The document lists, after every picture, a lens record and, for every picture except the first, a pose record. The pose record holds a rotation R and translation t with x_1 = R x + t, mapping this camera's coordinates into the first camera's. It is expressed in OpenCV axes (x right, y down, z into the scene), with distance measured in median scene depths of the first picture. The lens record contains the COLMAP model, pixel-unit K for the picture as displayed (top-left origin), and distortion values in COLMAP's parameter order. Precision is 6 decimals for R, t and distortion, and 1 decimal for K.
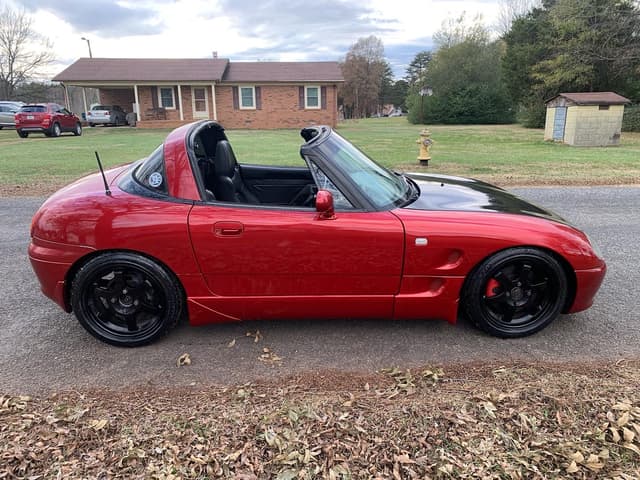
lens RADIAL K [[474.1, 0, 320.0], [0, 474.1, 240.0], [0, 0, 1]] dist [0.014770, -0.002749]
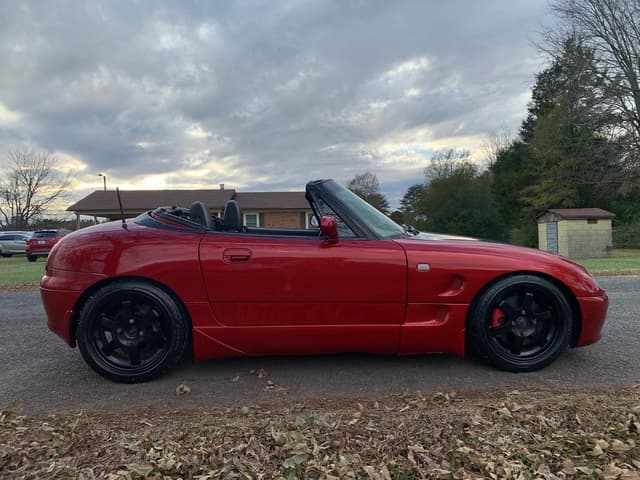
lens RADIAL K [[474.1, 0, 320.0], [0, 474.1, 240.0], [0, 0, 1]] dist [0.014770, -0.002749]
pose [[0.999954, -0.009582, -0.000780, -0.009554], [0.009061, 0.966485, -0.256563, 0.202041], [0.003212, 0.256544, 0.966527, -0.013049]]
